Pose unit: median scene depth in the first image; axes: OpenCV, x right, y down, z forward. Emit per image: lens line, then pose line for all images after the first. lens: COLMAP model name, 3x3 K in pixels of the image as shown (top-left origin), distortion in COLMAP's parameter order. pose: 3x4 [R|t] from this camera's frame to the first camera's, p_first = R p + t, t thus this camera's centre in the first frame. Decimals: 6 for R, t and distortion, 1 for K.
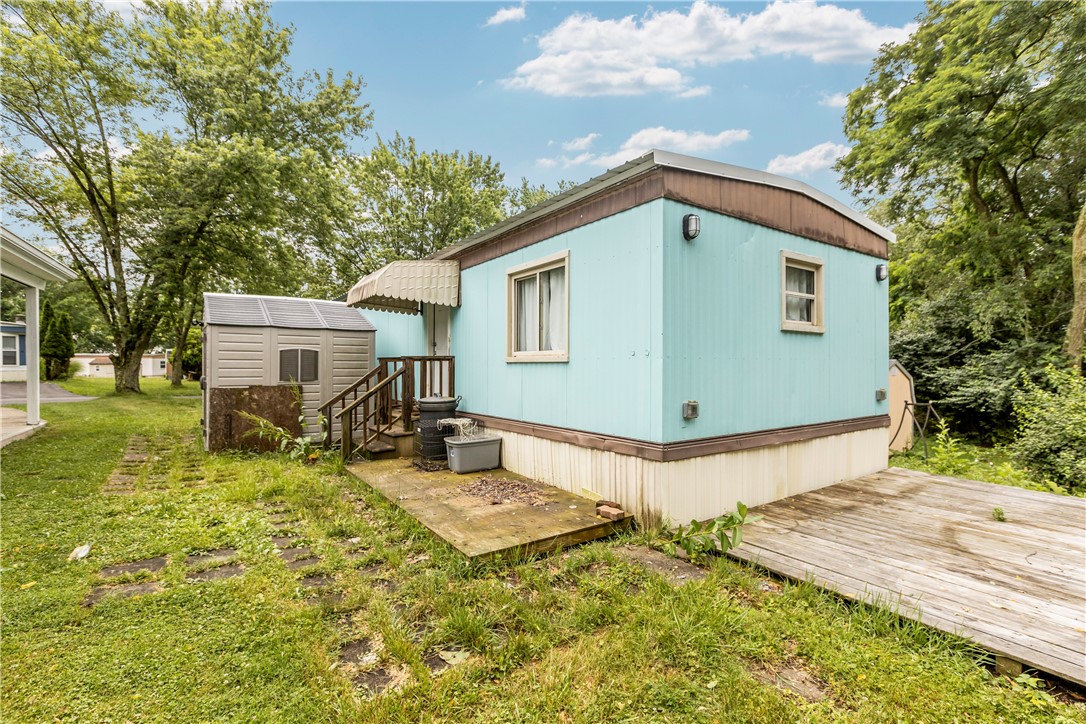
lens RADIAL K [[496.6, 0, 547.9], [0, 496.6, 359.4], [0, 0, 1]] dist [0.000985, 0.000129]
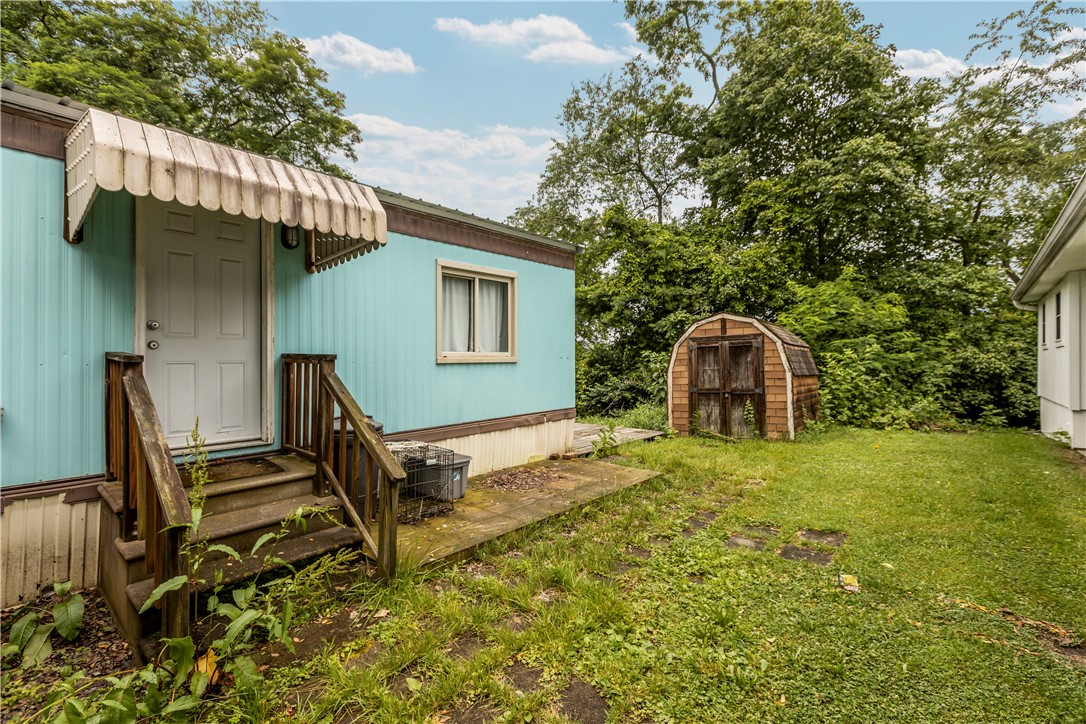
lens RADIAL K [[496.6, 0, 547.9], [0, 496.6, 359.4], [0, 0, 1]] dist [0.000985, 0.000129]
pose [[-0.274582, -0.004431, 0.961554, -0.406331], [-0.009932, 0.999949, 0.001771, -0.001968], [-0.961512, -0.009064, -0.274612, 0.434168]]
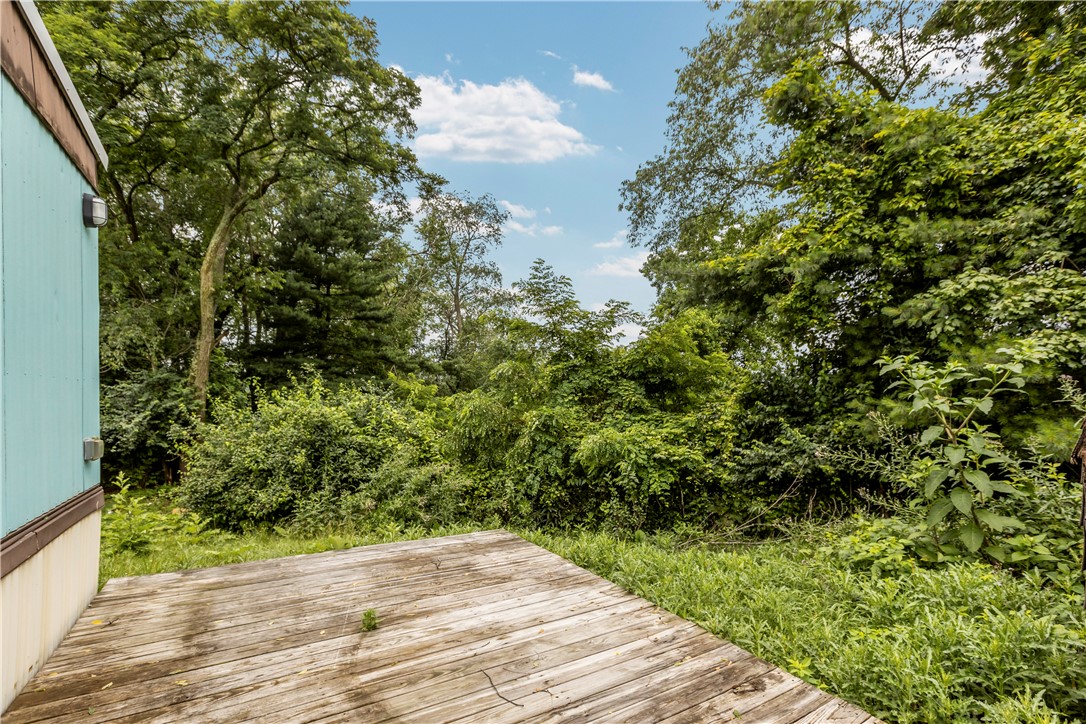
lens RADIAL K [[497.0, 0, 553.0], [0, 497.0, 398.1], [0, 0, 1]] dist [0.001106, 0.000013]
pose [[0.064629, -0.002094, 0.997907, 0.079890], [-0.007118, 0.999971, 0.002559, 0.005722], [-0.997884, -0.007269, 0.064612, 0.207026]]
